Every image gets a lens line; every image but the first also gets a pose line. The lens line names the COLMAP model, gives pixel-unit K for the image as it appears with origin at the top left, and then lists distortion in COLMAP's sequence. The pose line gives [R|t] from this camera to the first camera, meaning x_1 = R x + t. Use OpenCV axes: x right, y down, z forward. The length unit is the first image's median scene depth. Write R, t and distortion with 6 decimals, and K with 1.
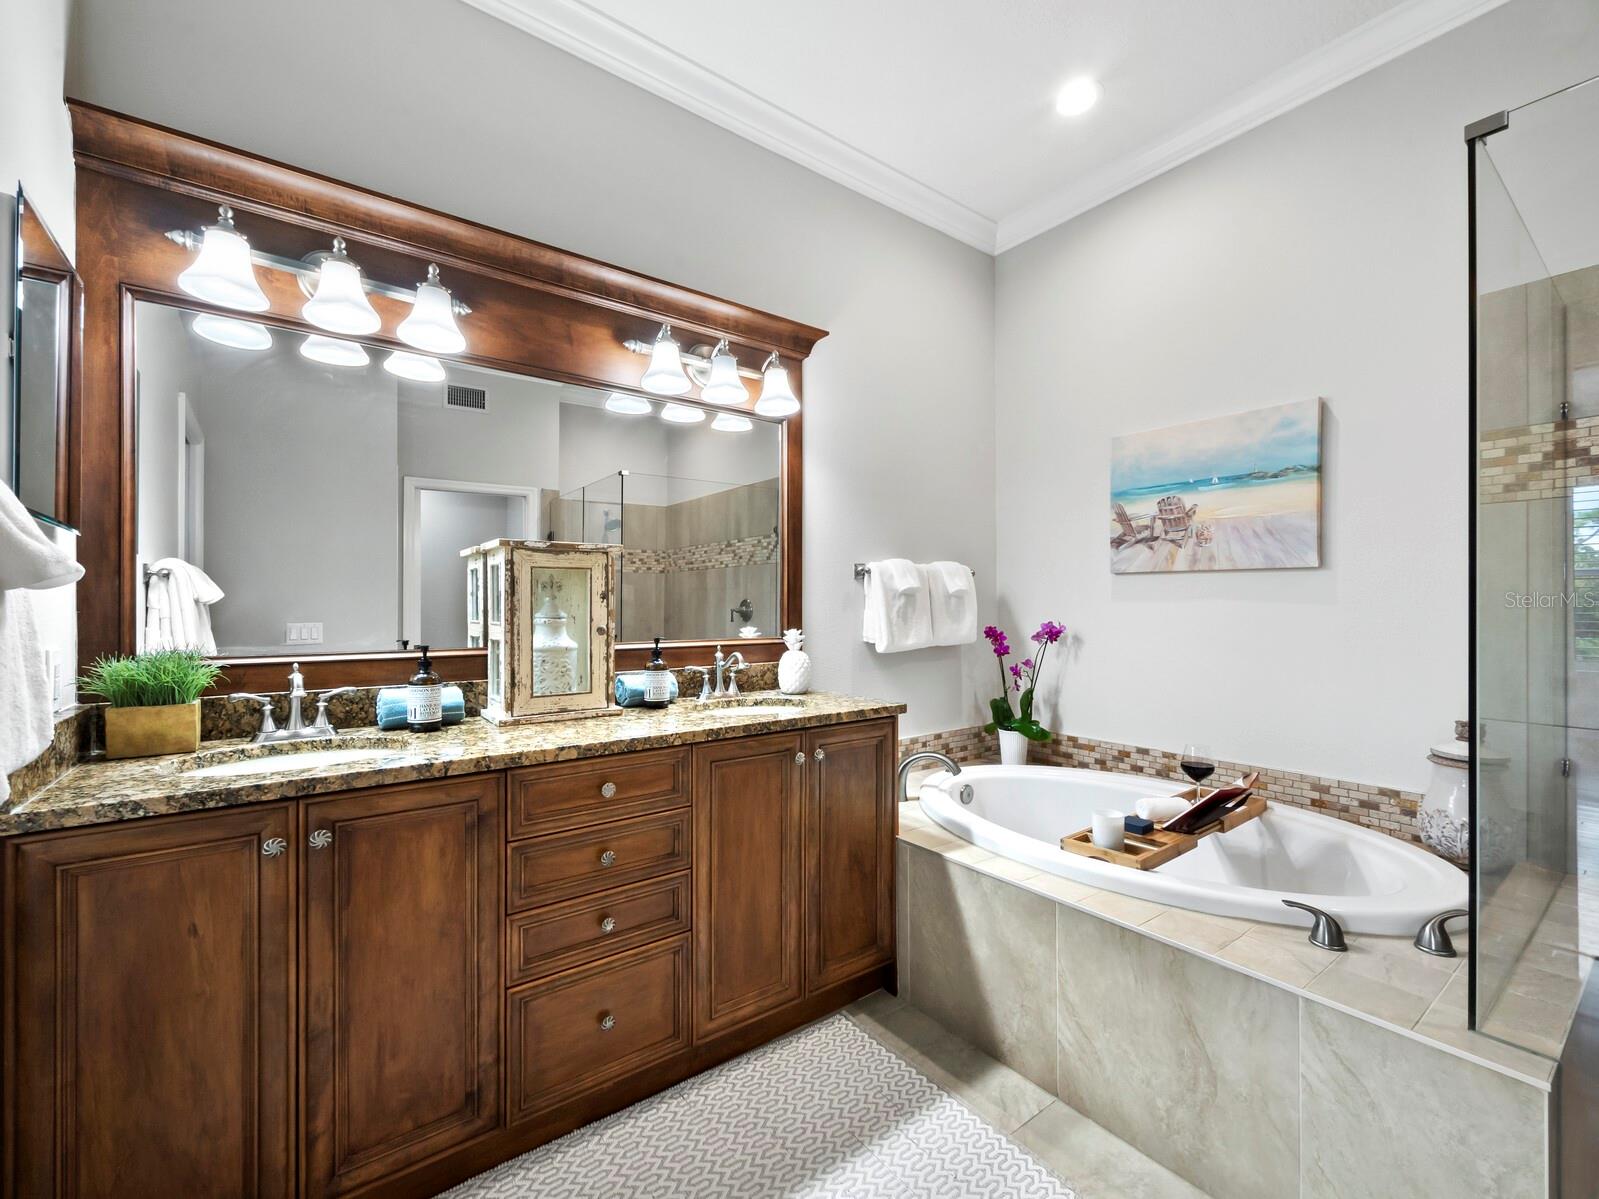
lens RADIAL K [[682.2, 0, 797.7], [0, 682.2, 598.7], [0, 0, 1]] dist [-0.000275, 0.000160]
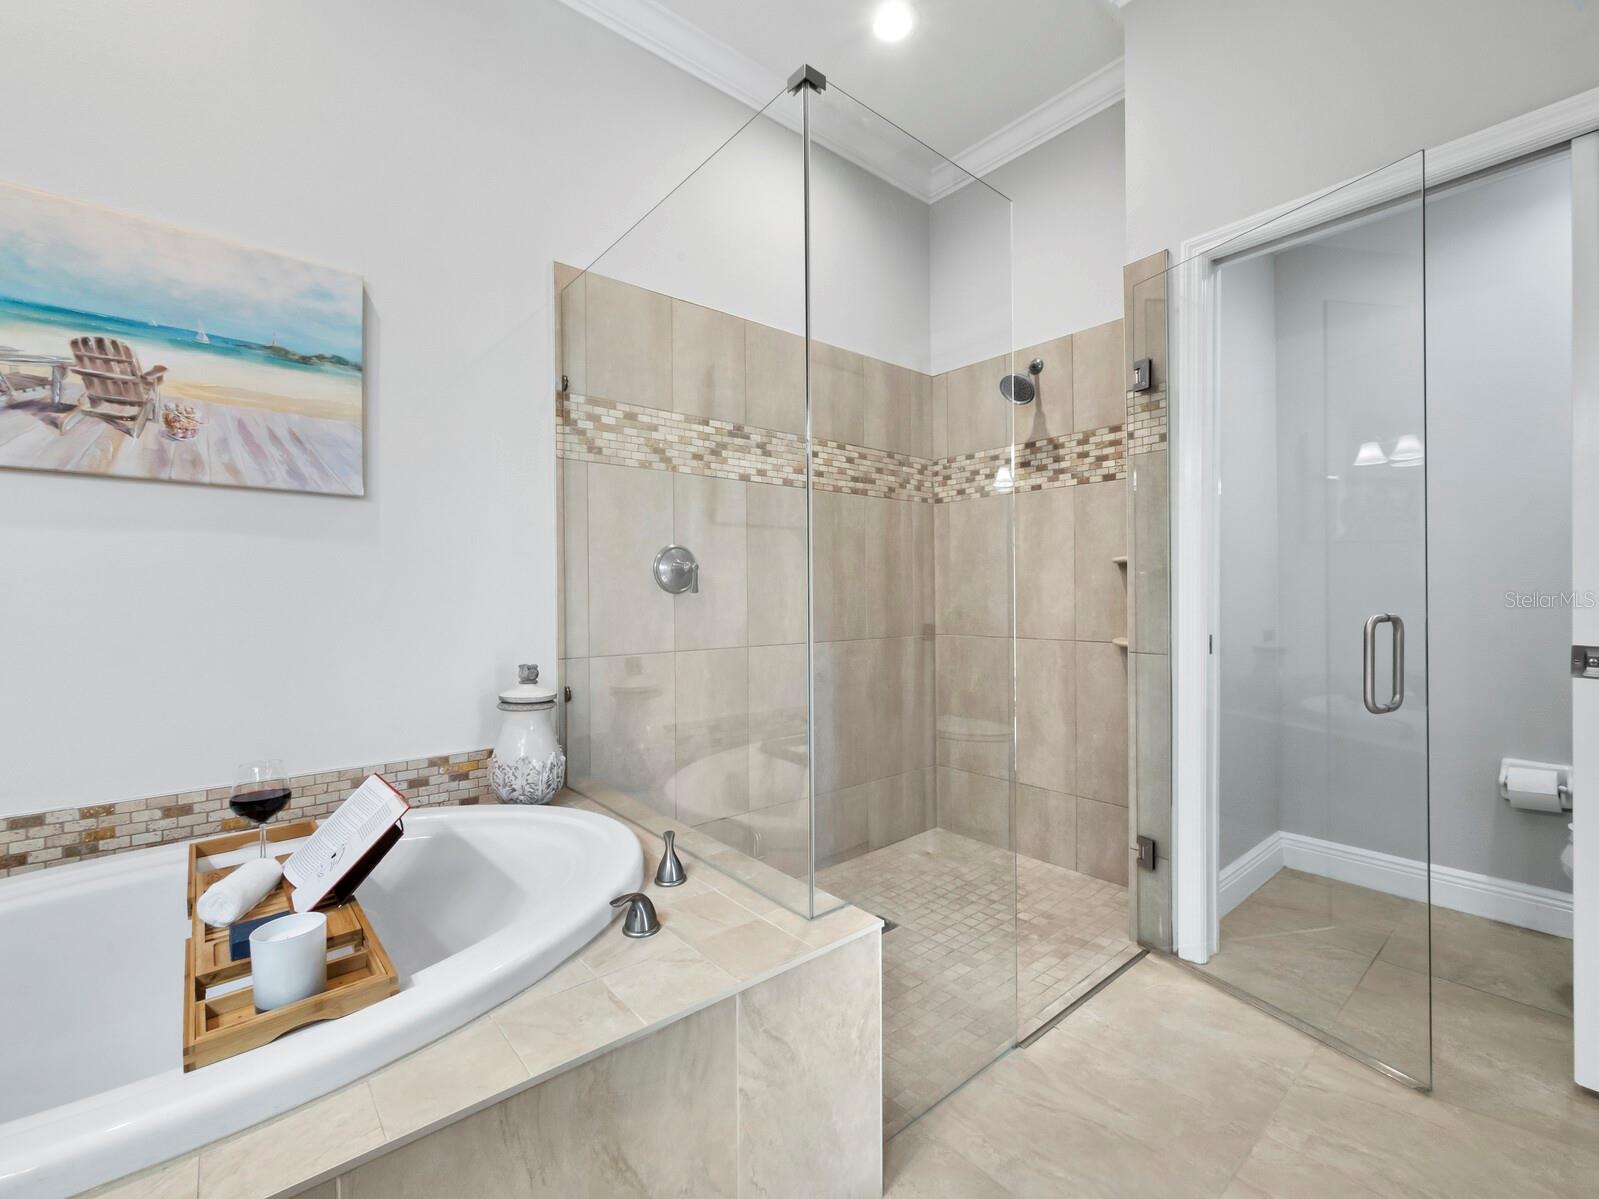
lens RADIAL K [[682.2, 0, 797.7], [0, 682.2, 598.7], [0, 0, 1]] dist [-0.000275, 0.000160]
pose [[-0.048292, -0.001647, 0.998832, -0.030380], [0.000672, 0.999998, 0.001681, 0.063771], [-0.998833, 0.000752, -0.048291, 0.504285]]
